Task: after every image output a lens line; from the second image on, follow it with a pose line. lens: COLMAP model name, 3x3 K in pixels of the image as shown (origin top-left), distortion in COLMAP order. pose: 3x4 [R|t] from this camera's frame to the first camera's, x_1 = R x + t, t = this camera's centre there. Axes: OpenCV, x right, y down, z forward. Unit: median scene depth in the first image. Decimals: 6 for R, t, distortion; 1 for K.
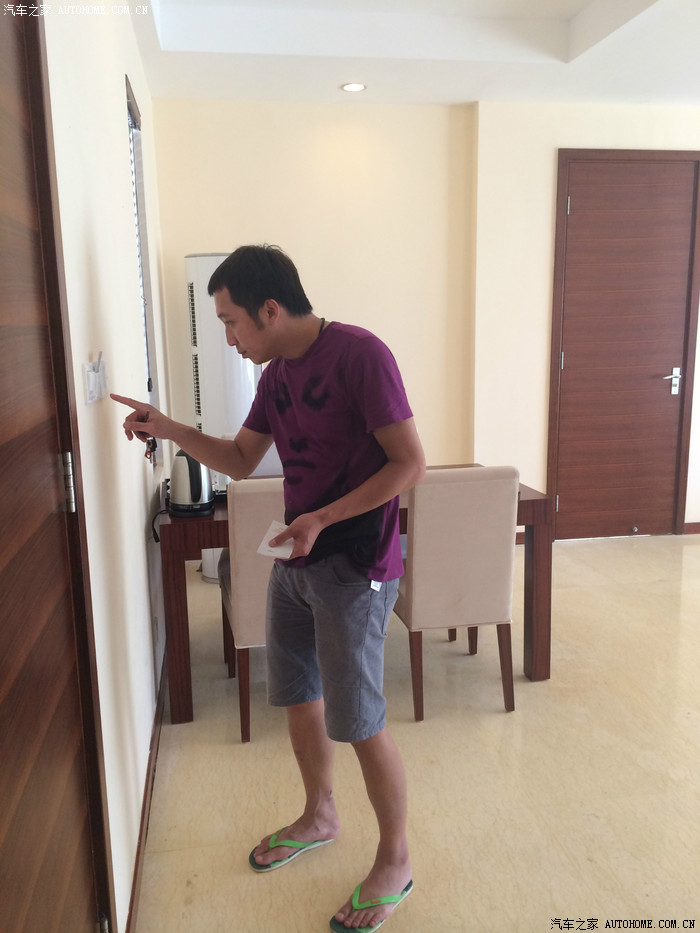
lens RADIAL K [[820.5, 0, 350.0], [0, 820.5, 466.5], [0, 0, 1]] dist [0.116434, -0.145882]
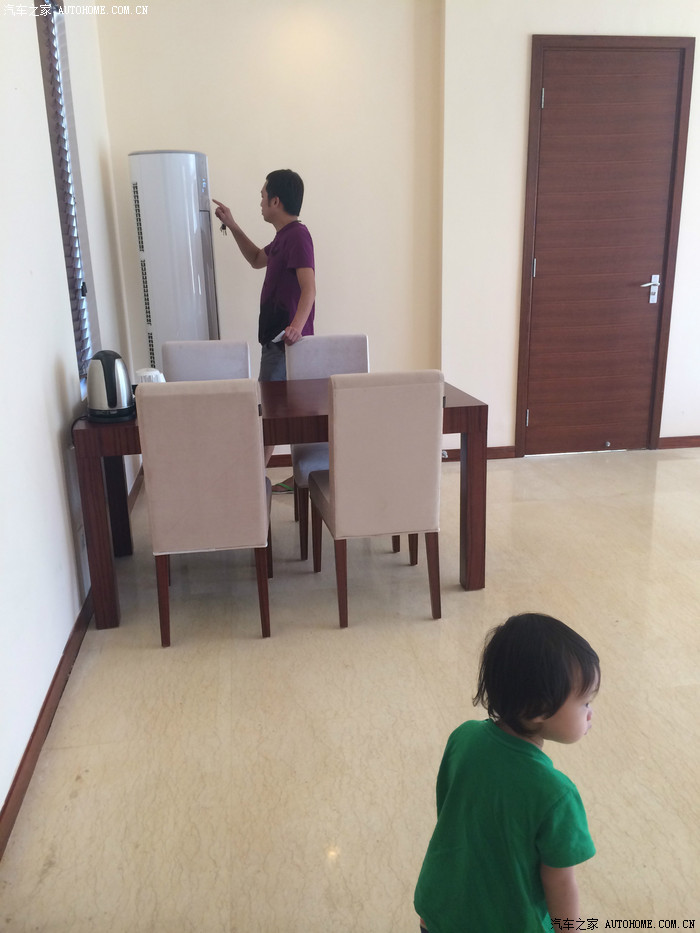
lens RADIAL K [[820.5, 0, 350.0], [0, 820.5, 466.5], [0, 0, 1]] dist [0.116434, -0.145882]
pose [[0.999601, 0.002123, -0.028172, 0.114399], [0.000418, 0.995953, 0.089876, 0.023810], [0.028248, -0.089852, 0.995554, 0.028970]]
